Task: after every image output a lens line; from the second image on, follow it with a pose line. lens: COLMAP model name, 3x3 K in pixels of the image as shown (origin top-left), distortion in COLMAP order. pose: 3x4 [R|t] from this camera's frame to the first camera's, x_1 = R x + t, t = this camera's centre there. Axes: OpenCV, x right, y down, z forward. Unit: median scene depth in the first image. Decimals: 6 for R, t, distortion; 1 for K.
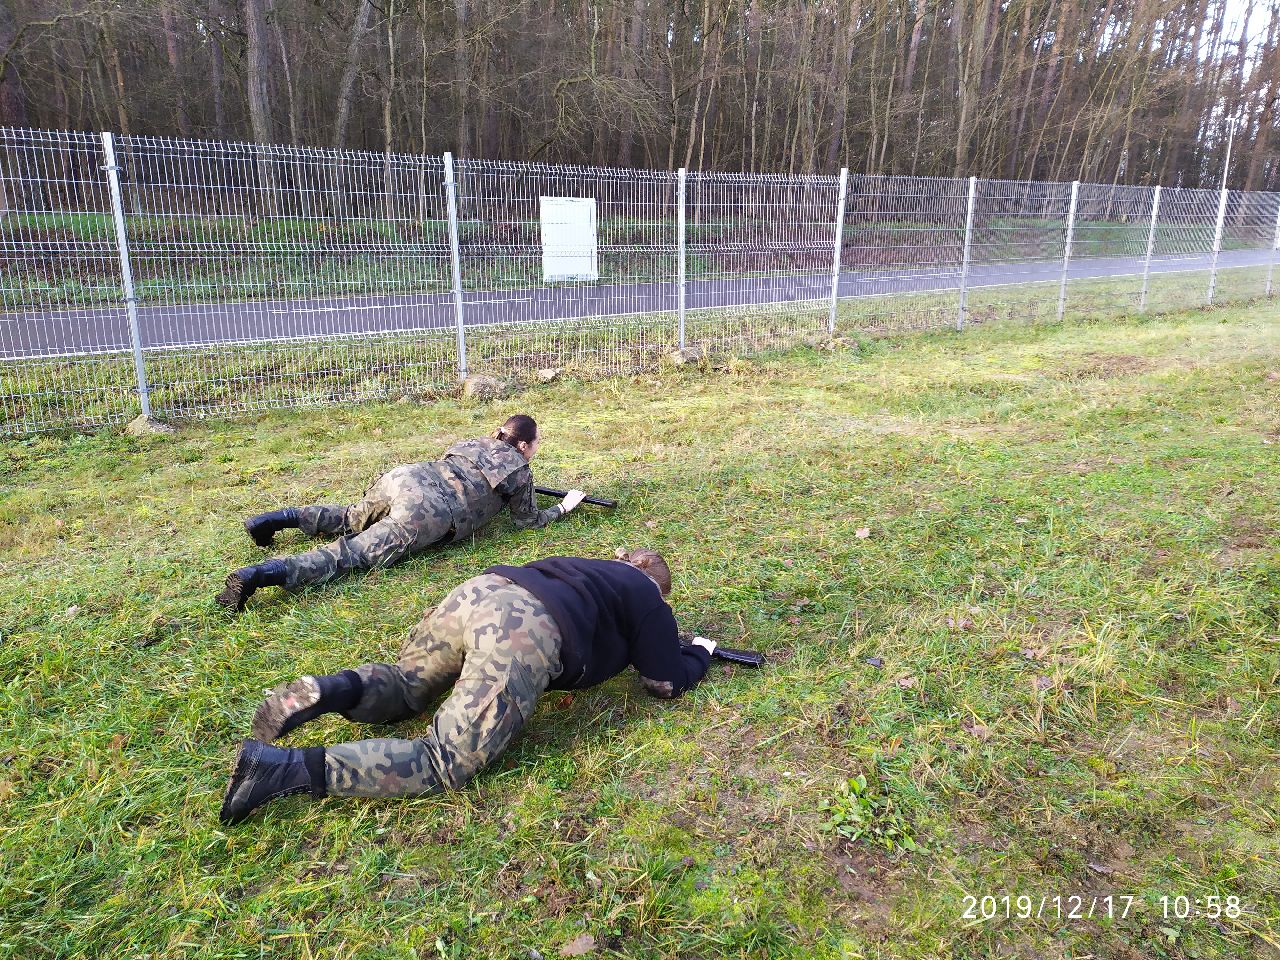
lens RADIAL K [[955.8, 0, 643.4], [0, 955.8, 482.6], [0, 0, 1]] dist [0.068125, -0.053795]
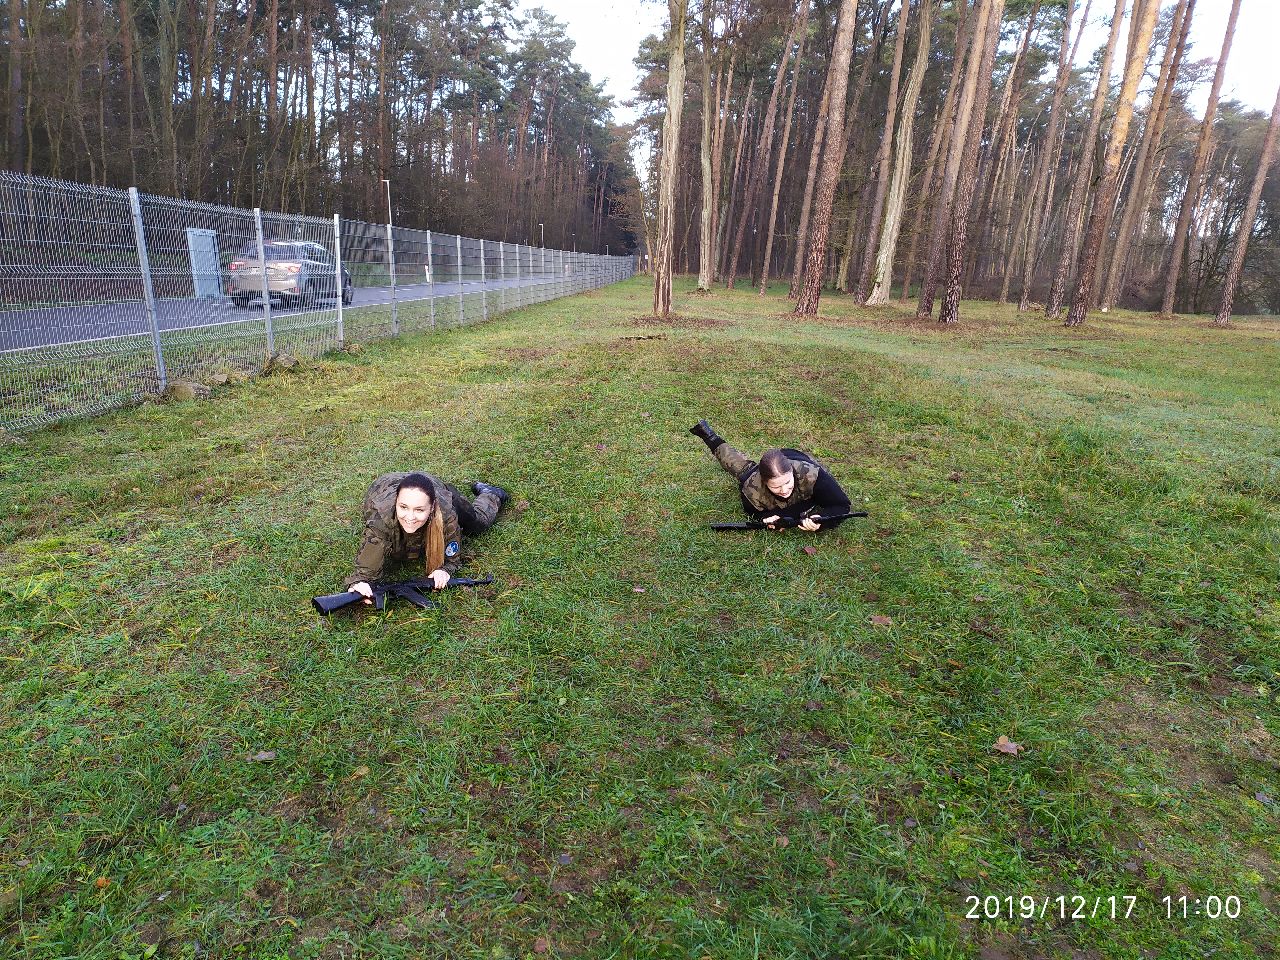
lens RADIAL K [[944.4, 0, 648.9], [0, 944.4, 483.7], [0, 0, 1]] dist [0.070665, -0.063333]
pose [[0.632225, -0.159062, 0.758282, -0.613846], [0.167897, 0.983570, 0.066335, 0.025350], [-0.756375, 0.085375, 0.648543, -0.125507]]
